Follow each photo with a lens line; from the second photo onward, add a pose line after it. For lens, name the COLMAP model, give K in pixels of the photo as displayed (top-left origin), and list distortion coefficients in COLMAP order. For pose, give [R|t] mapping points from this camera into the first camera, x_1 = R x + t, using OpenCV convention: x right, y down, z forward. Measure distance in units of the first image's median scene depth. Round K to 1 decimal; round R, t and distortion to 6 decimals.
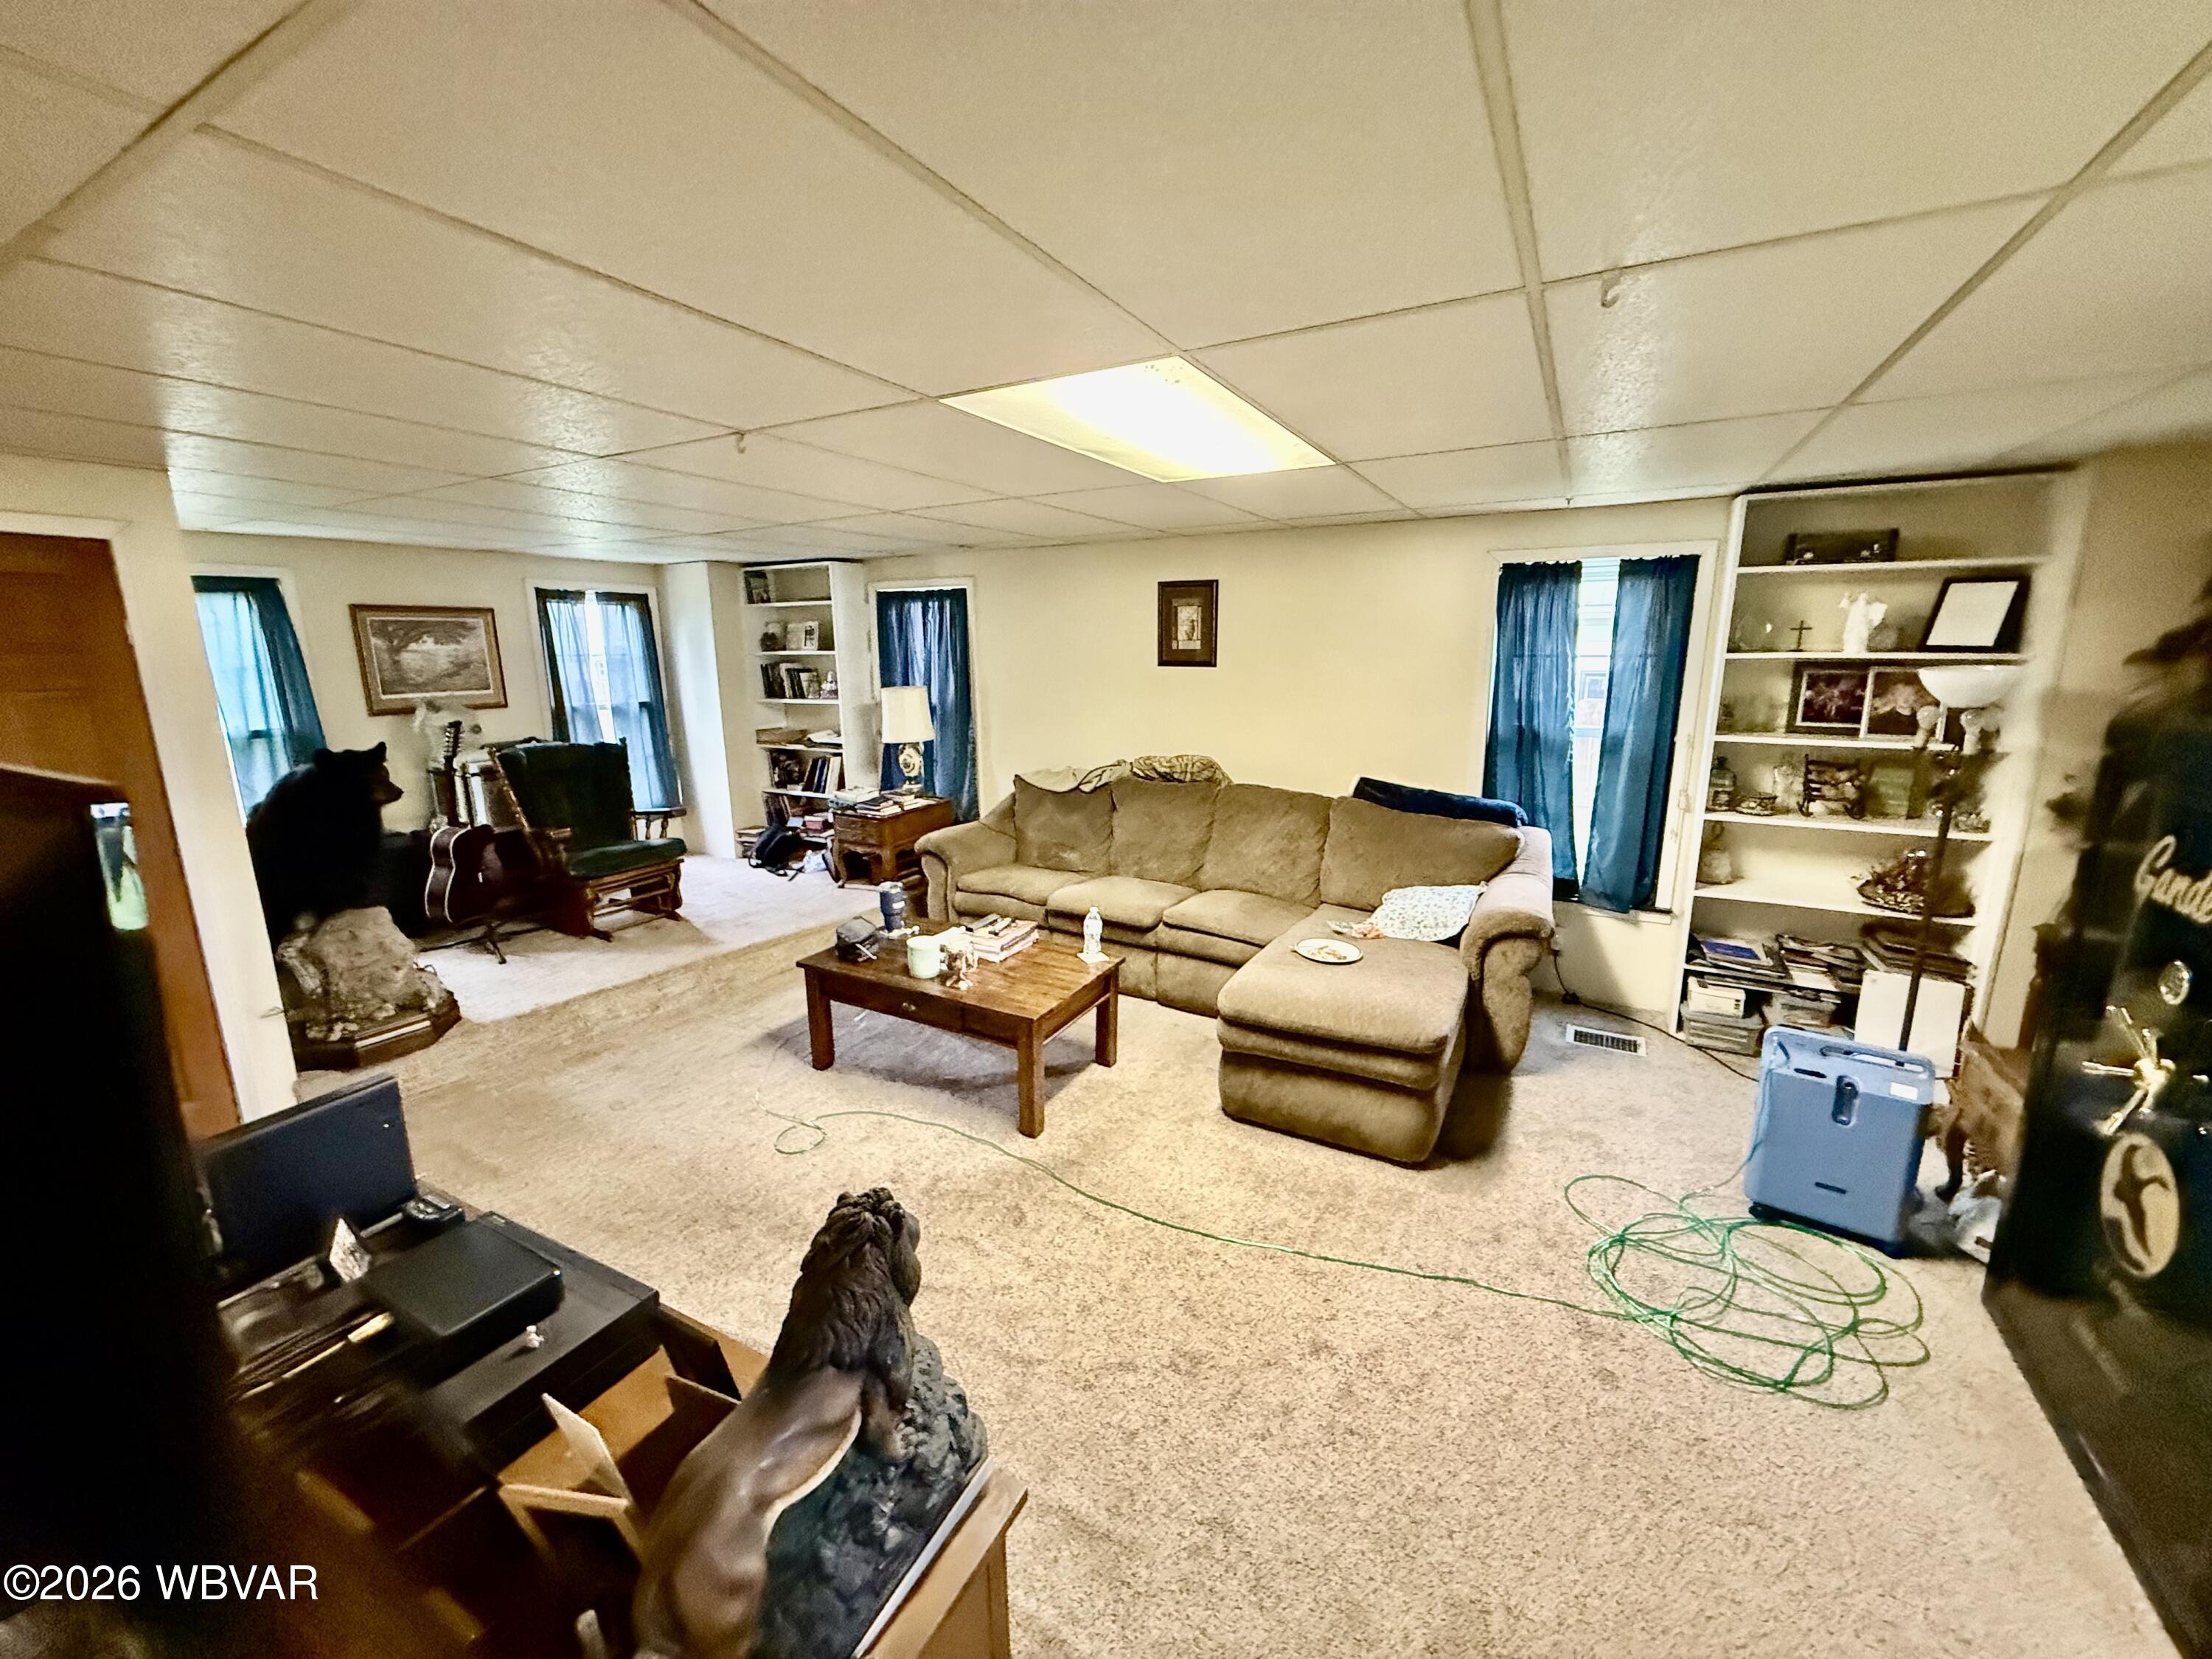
lens RADIAL K [[881.3, 0, 1097.9], [0, 881.3, 827.3], [0, 0, 1]] dist [0.000492, -0.000222]
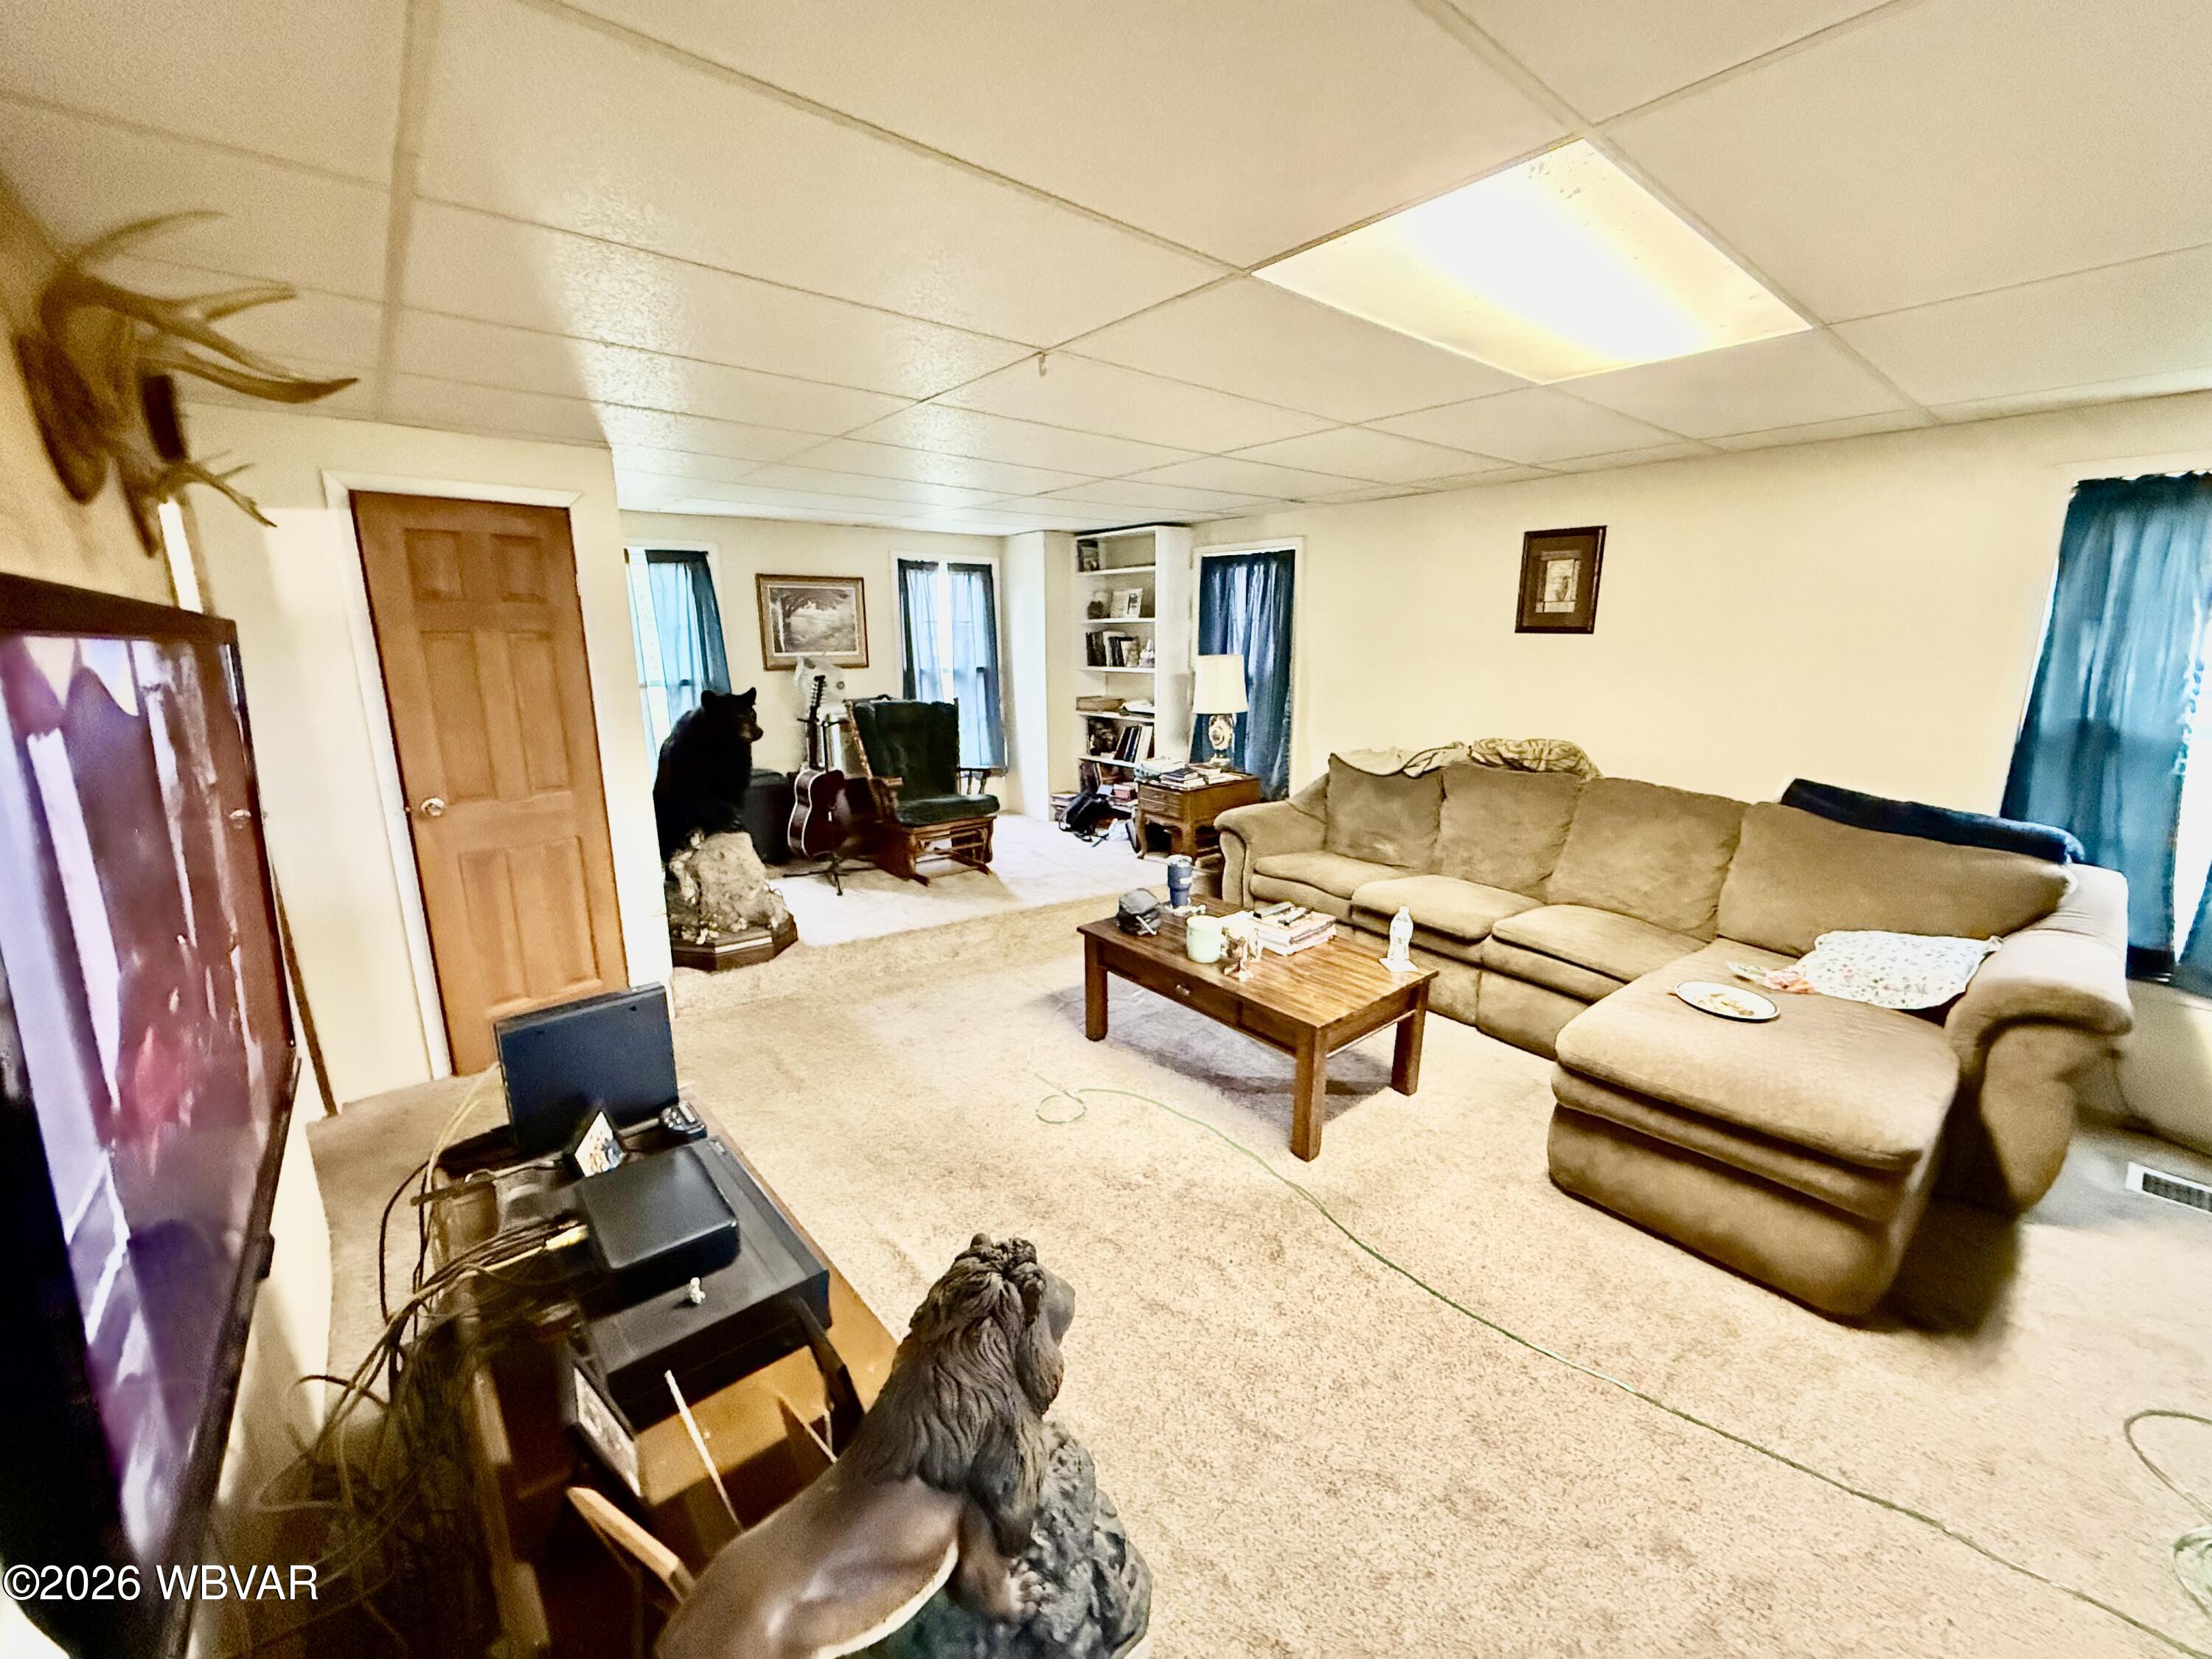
lens RADIAL K [[881.3, 0, 1097.9], [0, 881.3, 827.3], [0, 0, 1]] dist [0.000492, -0.000222]
pose [[0.932276, 0.085809, -0.351423, 0.011073], [-0.079940, 0.996311, 0.031205, 0.010440], [0.352804, -0.000999, 0.935697, 0.092631]]
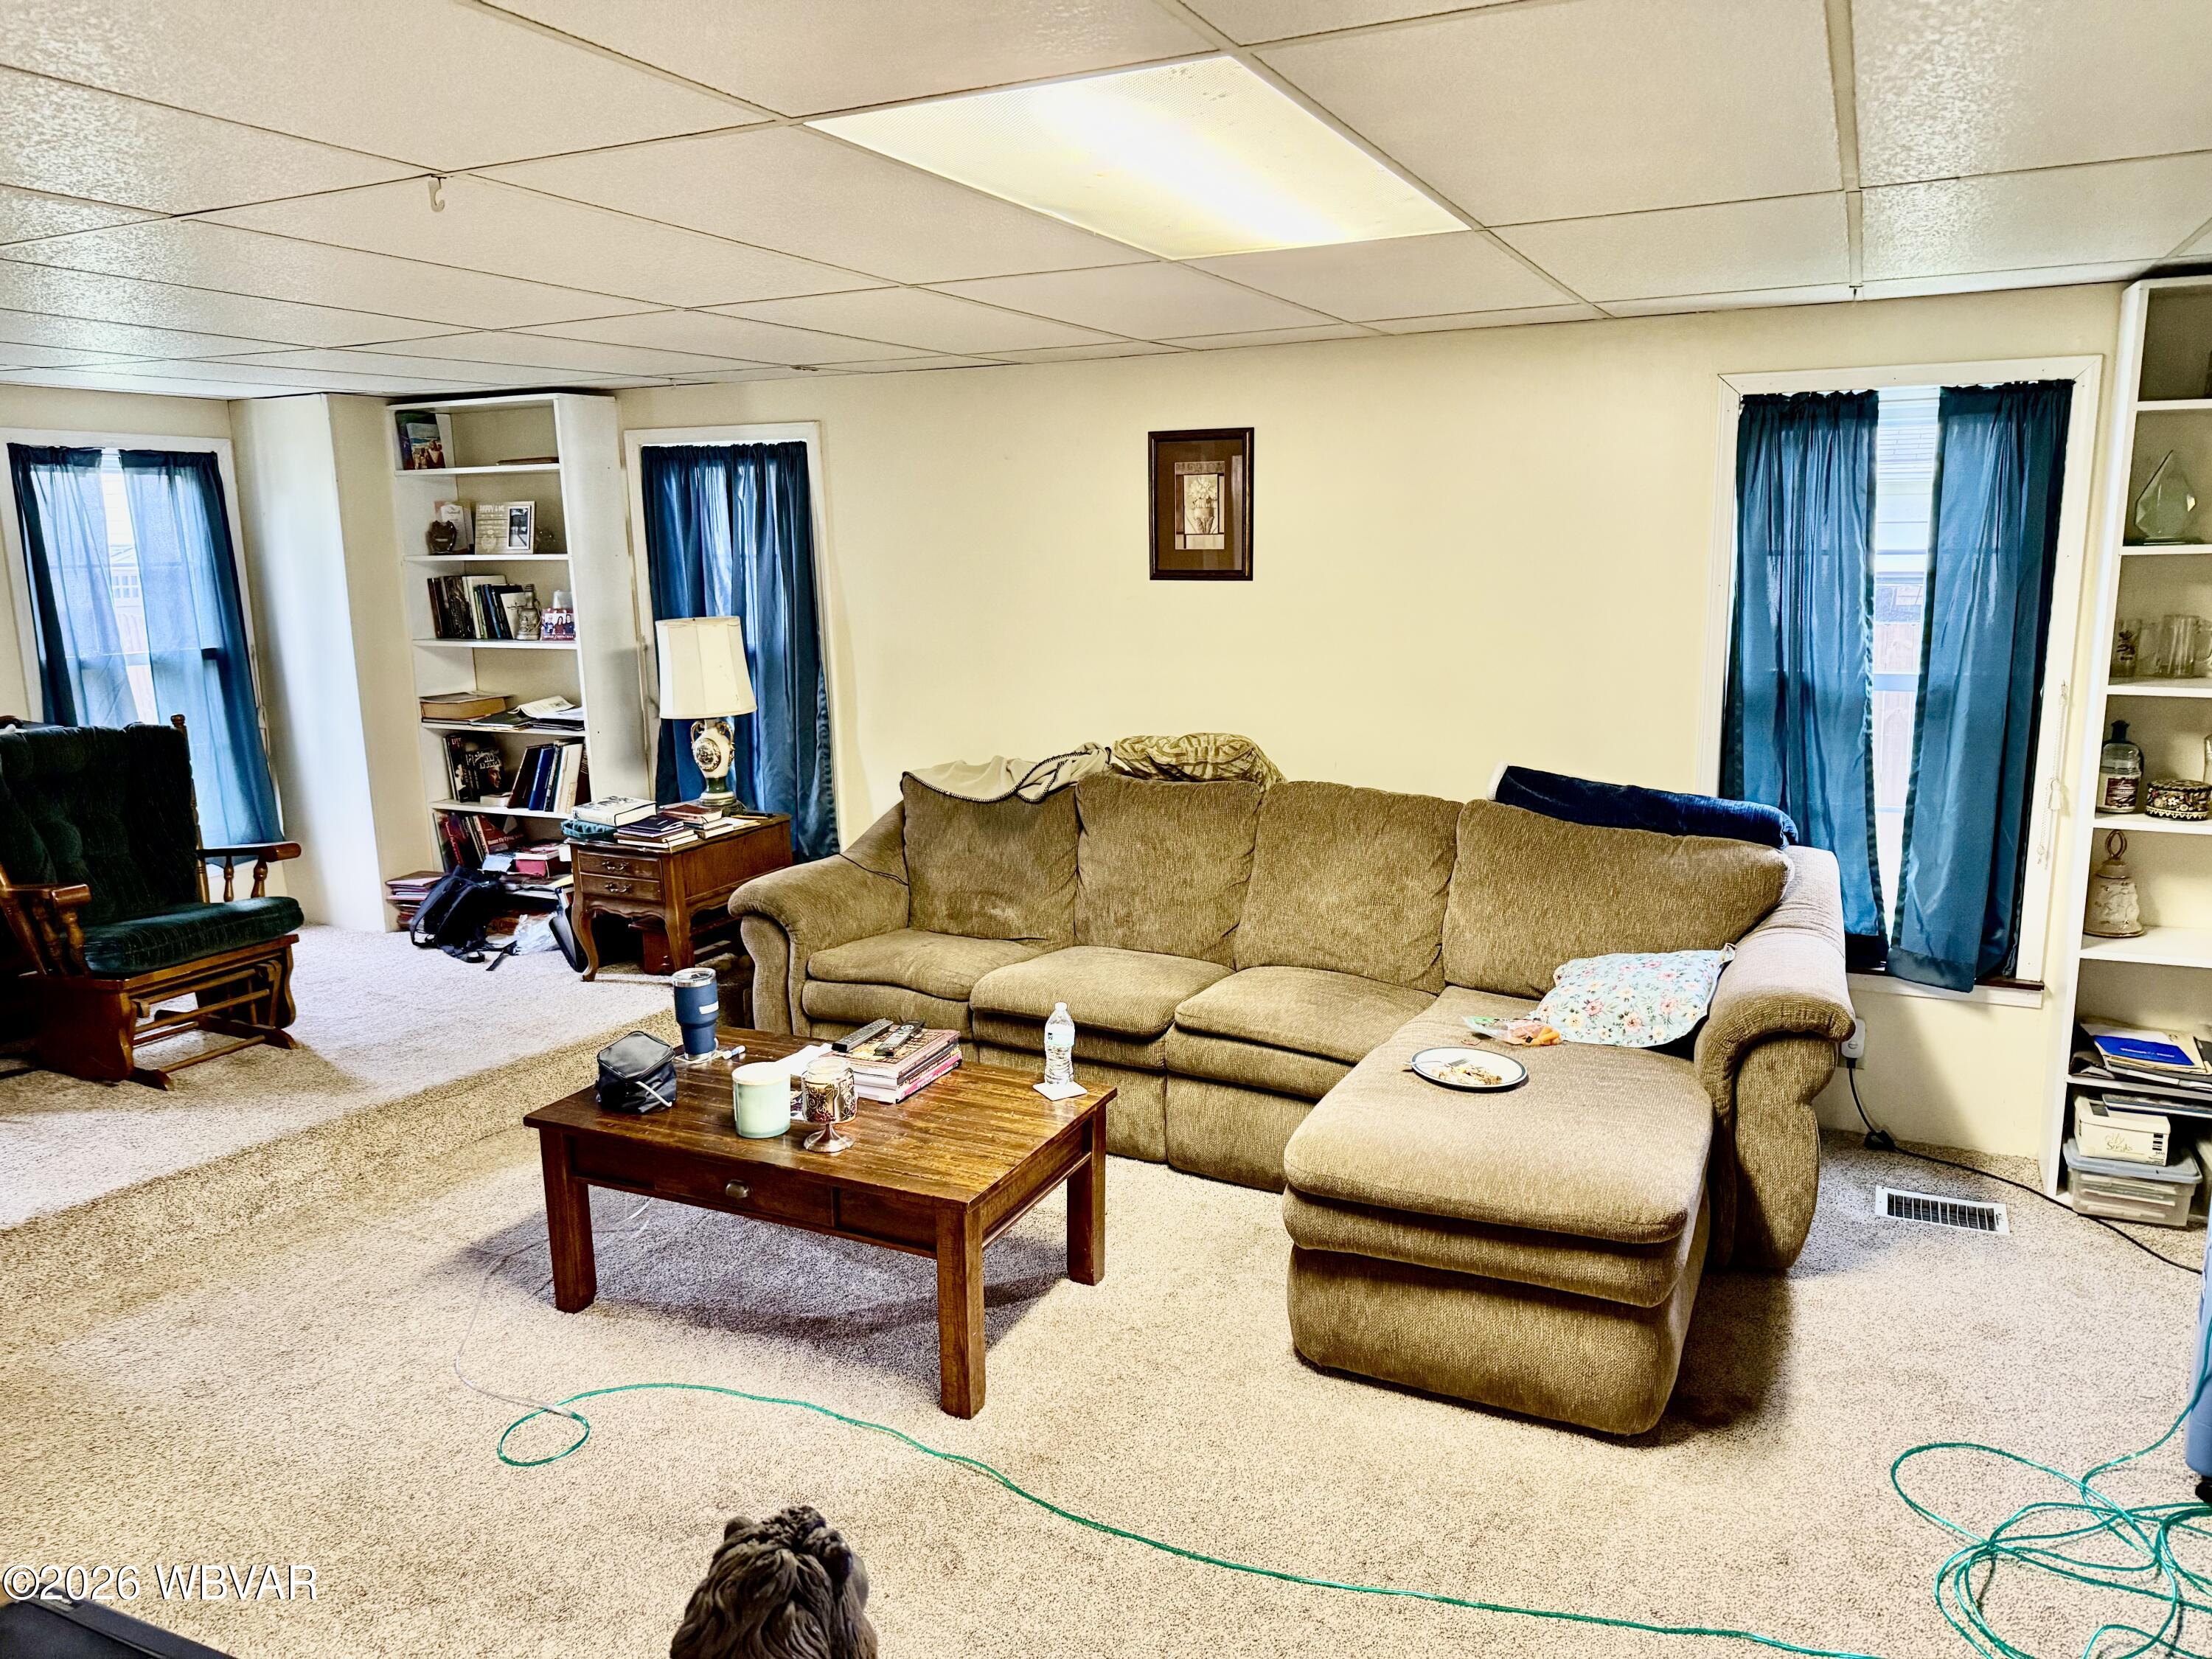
lens RADIAL K [[1559.4, 0, 1108.2], [0, 1559.4, 836.3], [0, 0, 1]] dist [0.067474, -0.097346]
pose [[0.998223, -0.019651, 0.056257, -0.026818], [0.020440, 0.999700, -0.013490, -0.002594], [-0.055975, 0.014616, 0.998325, -0.011678]]
